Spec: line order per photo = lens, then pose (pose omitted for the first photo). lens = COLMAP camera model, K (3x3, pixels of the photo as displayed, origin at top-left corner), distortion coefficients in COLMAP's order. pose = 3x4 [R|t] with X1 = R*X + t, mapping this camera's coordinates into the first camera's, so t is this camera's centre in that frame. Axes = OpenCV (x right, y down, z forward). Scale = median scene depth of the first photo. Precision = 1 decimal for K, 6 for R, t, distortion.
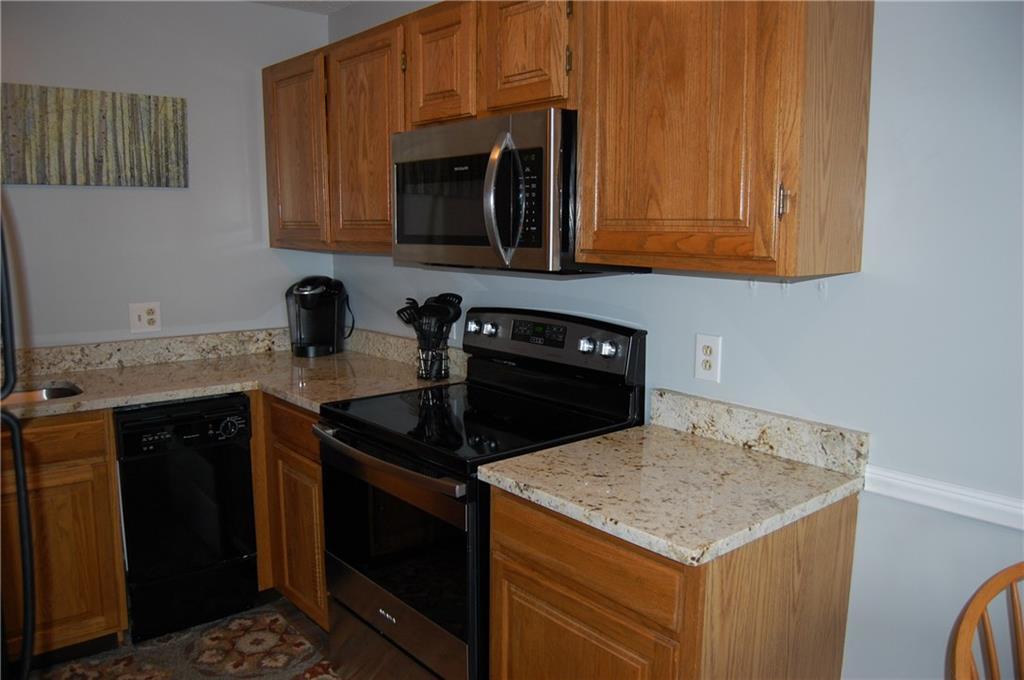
lens RADIAL K [[798.5, 0, 515.9], [0, 798.5, 337.2], [0, 0, 1]] dist [-0.078179, 0.011282]
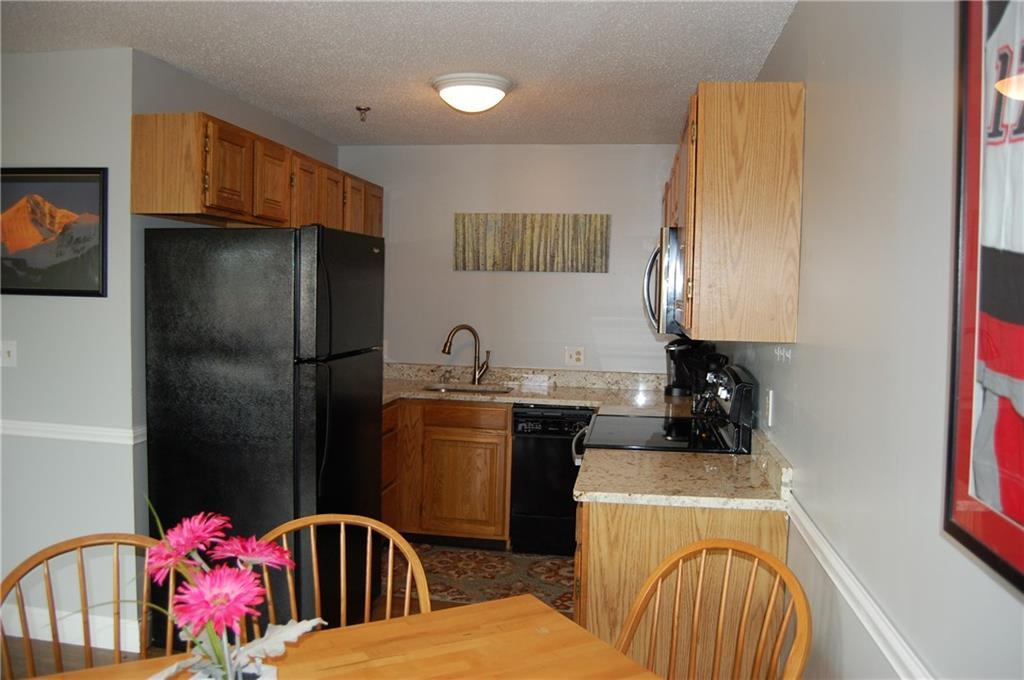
lens RADIAL K [[798.5, 0, 515.9], [0, 798.5, 337.2], [0, 0, 1]] dist [-0.078179, 0.011282]
pose [[0.657443, 0.054721, -0.751515, 0.665763], [-0.122773, 0.991811, -0.035187, 0.006964], [0.743435, 0.115399, 0.658777, -0.127905]]
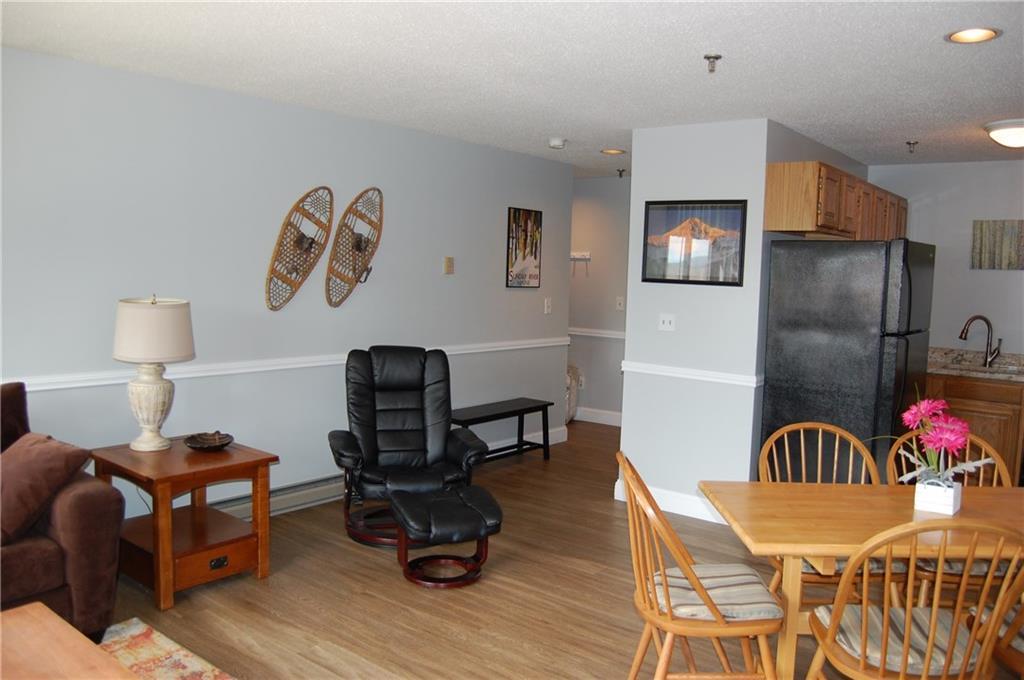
lens RADIAL K [[798.5, 0, 515.9], [0, 798.5, 337.2], [0, 0, 1]] dist [-0.078179, 0.011282]
pose [[0.201856, 0.084182, -0.975791, 0.951199], [-0.163182, 0.985264, 0.051243, 0.070208], [0.965725, 0.148888, 0.212619, -0.568164]]
